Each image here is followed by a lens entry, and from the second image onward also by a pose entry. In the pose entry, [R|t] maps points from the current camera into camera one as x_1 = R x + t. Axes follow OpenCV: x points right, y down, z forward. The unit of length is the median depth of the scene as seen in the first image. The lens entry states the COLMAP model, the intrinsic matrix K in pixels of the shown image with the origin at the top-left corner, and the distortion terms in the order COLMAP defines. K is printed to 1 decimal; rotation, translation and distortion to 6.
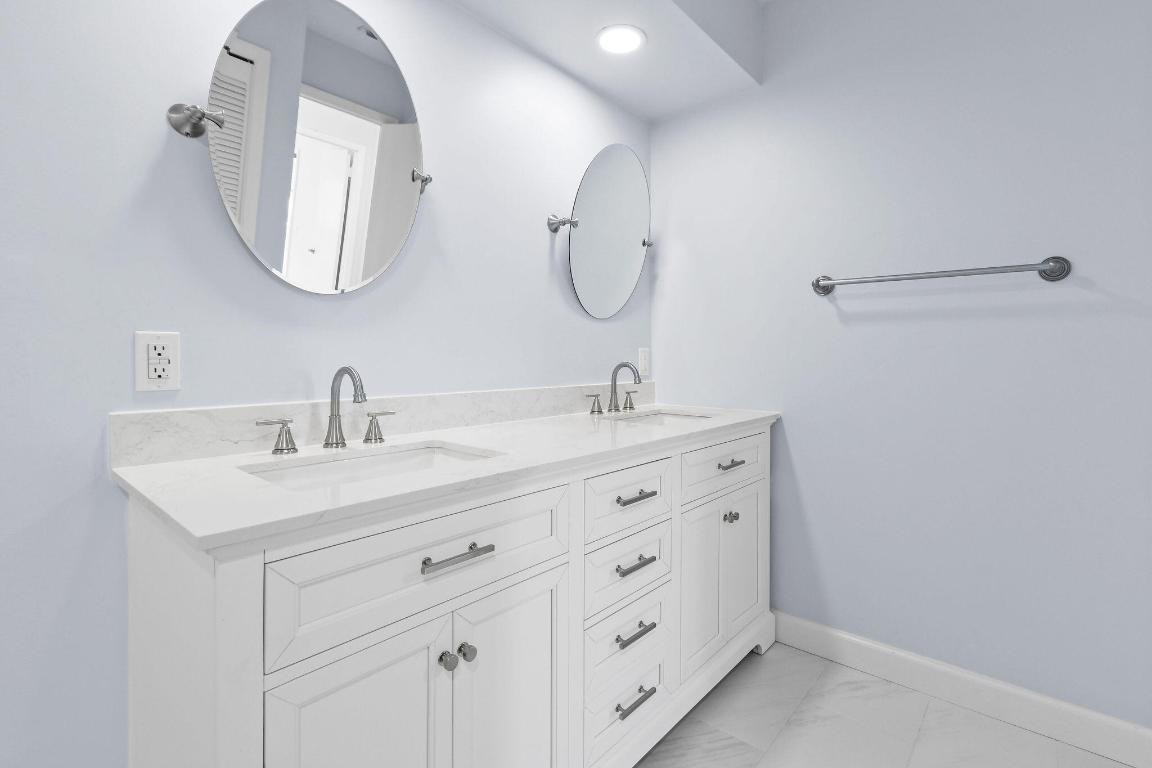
lens RADIAL K [[524.6, 0, 579.6], [0, 524.6, 356.2], [0, 0, 1]] dist [0.000909, 0.000140]
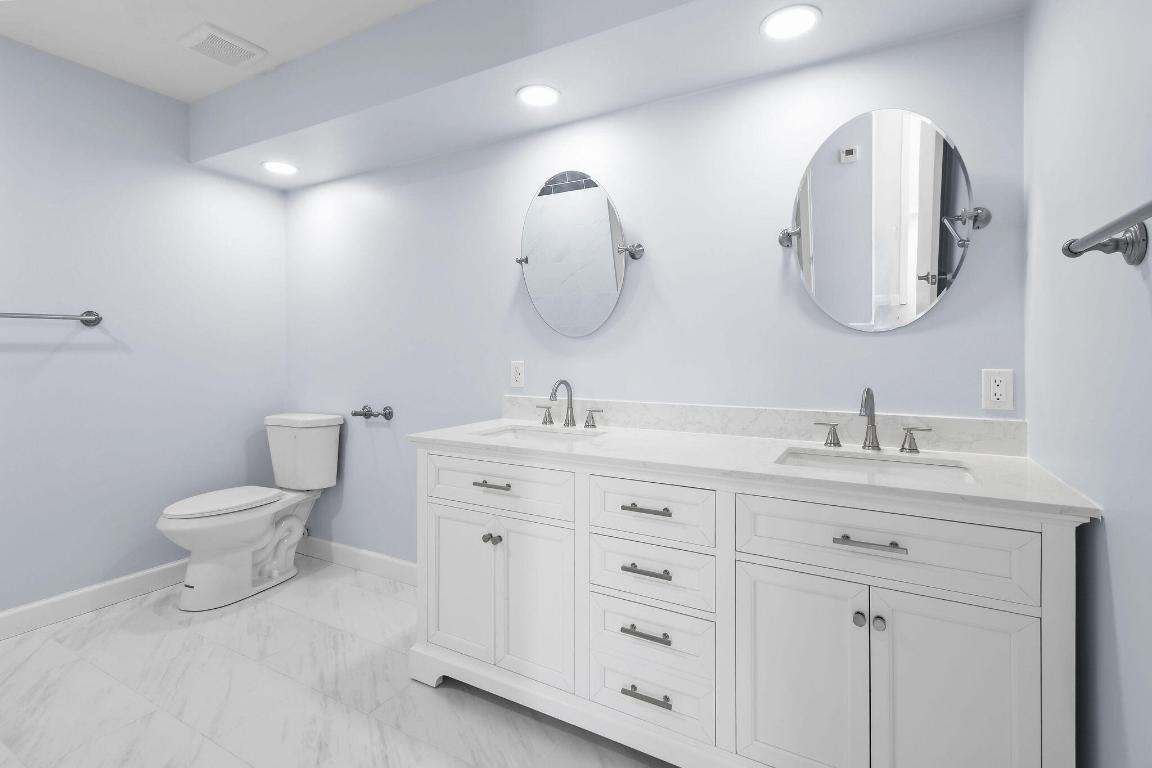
lens RADIAL K [[524.6, 0, 579.6], [0, 524.6, 356.2], [0, 0, 1]] dist [0.000909, 0.000140]
pose [[0.213562, -0.000656, -0.976929, 1.138201], [-0.001358, 0.999999, -0.000968, -0.050341], [0.976928, 0.001533, 0.213561, 0.617357]]
